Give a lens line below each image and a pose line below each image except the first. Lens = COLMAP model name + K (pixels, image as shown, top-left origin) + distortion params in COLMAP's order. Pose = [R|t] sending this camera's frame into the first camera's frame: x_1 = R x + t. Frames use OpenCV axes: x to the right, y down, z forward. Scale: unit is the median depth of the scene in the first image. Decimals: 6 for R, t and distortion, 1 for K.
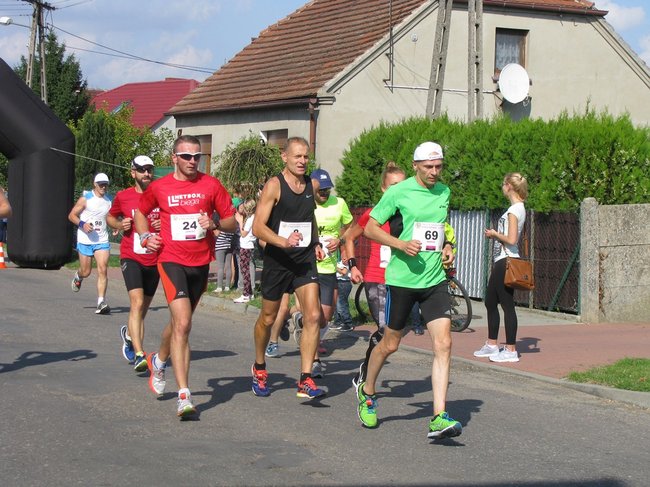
lens RADIAL K [[1637.9, 0, 325.0], [0, 1637.9, 243.5], [0, 0, 1]] dist [0.066814, 1.008289]
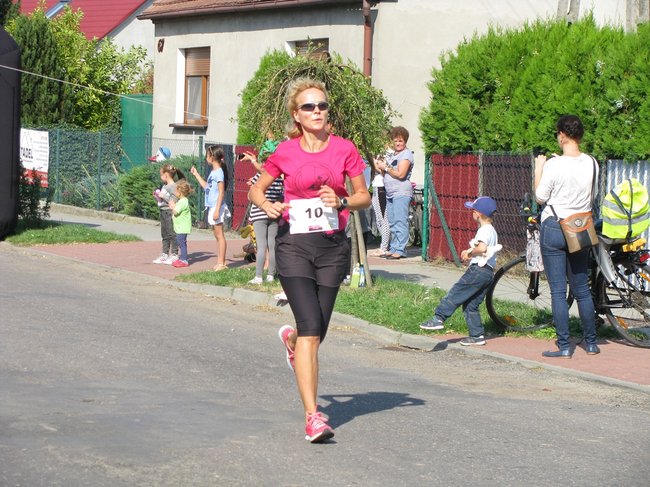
lens RADIAL K [[2286.8, 0, 335.3], [0, 2286.8, 244.3], [0, 0, 1]] dist [0.167298, -0.652148]
pose [[0.999983, -0.000075, 0.005765, -0.035016], [-0.000032, 0.999829, 0.018503, -0.002871], [-0.005765, -0.018503, 0.999812, 0.068253]]
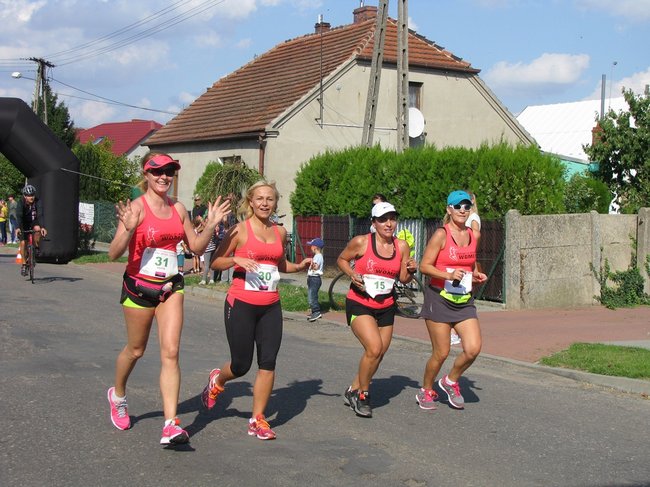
lens RADIAL K [[1161.6, 0, 325.0], [0, 1161.6, 243.5], [0, 0, 1]] dist [-0.039707, 0.215542]
pose [[0.996886, 0.000038, 0.078850, -0.039719], [-0.000244, 0.999997, 0.002596, -0.003332], [-0.078850, -0.002607, 0.996883, 0.097548]]
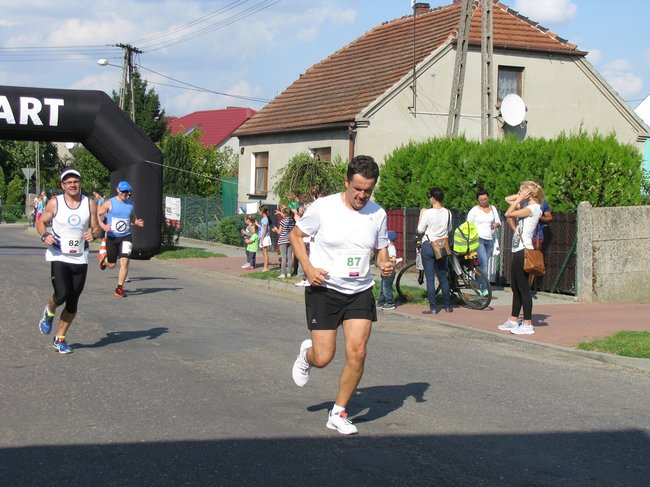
lens RADIAL K [[1310.1, 0, 325.0], [0, 1310.1, 243.5], [0, 0, 1]] dist [0.011773, 0.147351]
pose [[0.999842, -0.000890, -0.017732, -0.013358], [0.000949, 0.999994, 0.003346, 0.000252], [0.017729, -0.003362, 0.999837, 0.005153]]
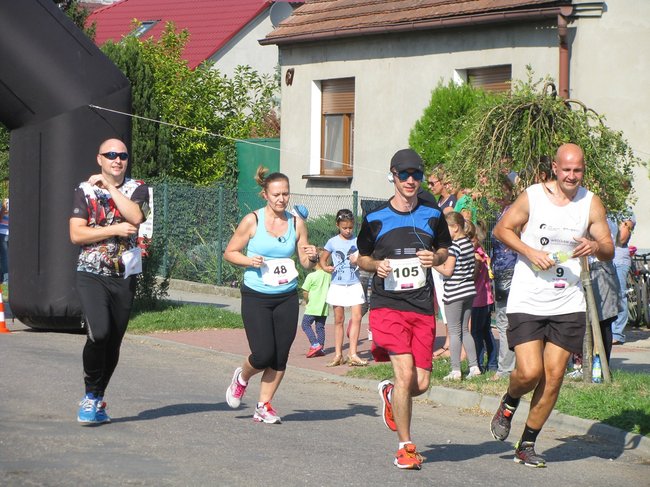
lens RADIAL K [[2864.7, 0, 357.1], [0, 2864.7, 244.3], [0, 0, 1]] dist [0.162154, 2.423224]
pose [[0.999450, -0.013903, -0.030091, -0.063032], [0.013661, 0.999873, -0.008216, -0.005499], [0.030202, 0.007800, 0.999513, 0.081777]]
